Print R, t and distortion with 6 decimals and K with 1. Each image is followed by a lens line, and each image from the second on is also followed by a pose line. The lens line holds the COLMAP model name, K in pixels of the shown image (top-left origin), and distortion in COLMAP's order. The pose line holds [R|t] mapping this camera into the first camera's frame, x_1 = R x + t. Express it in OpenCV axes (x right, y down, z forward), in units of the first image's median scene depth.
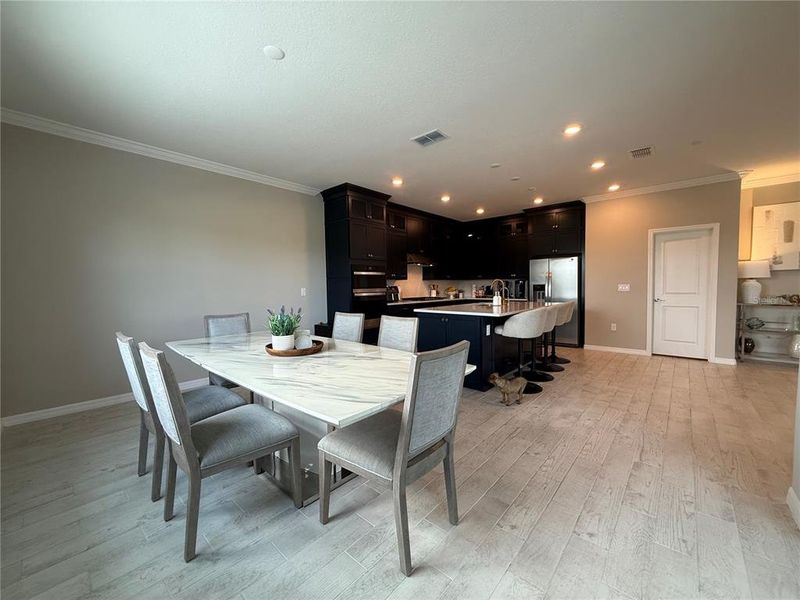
lens RADIAL K [[319.2, 0, 400.0], [0, 319.2, 300.0], [0, 0, 1]] dist [0.000202, 0.000103]
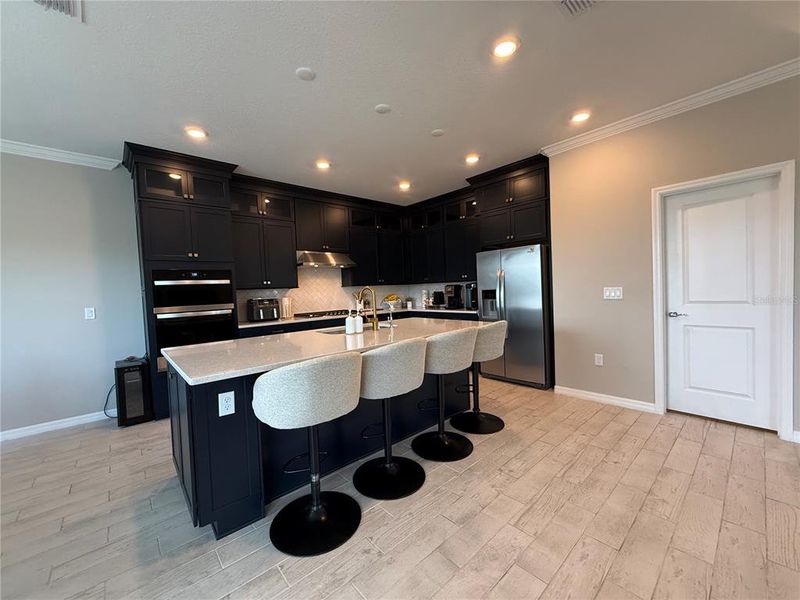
lens RADIAL K [[319.2, 0, 400.0], [0, 319.2, 300.0], [0, 0, 1]] dist [0.000202, 0.000103]
pose [[0.992863, -0.024472, -0.116720, 0.380815], [0.023543, 0.999679, -0.009332, -0.028501], [0.116911, 0.006518, 0.993121, 0.373014]]
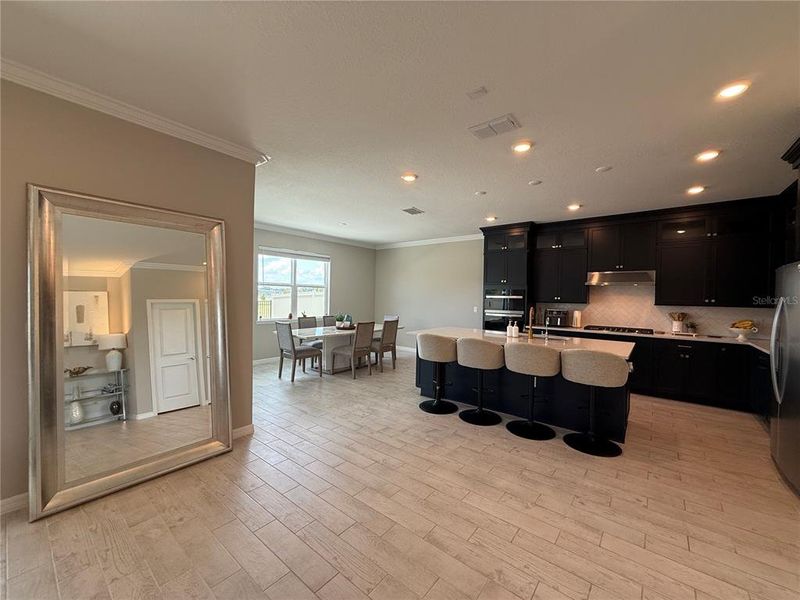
lens RADIAL K [[319.2, 0, 400.0], [0, 319.2, 300.0], [0, 0, 1]] dist [0.000202, 0.000103]
pose [[0.047902, 0.024393, -0.998554, 0.974151], [-0.063380, 0.997761, 0.021333, -0.069151], [0.996839, 0.062267, 0.049341, 0.540188]]
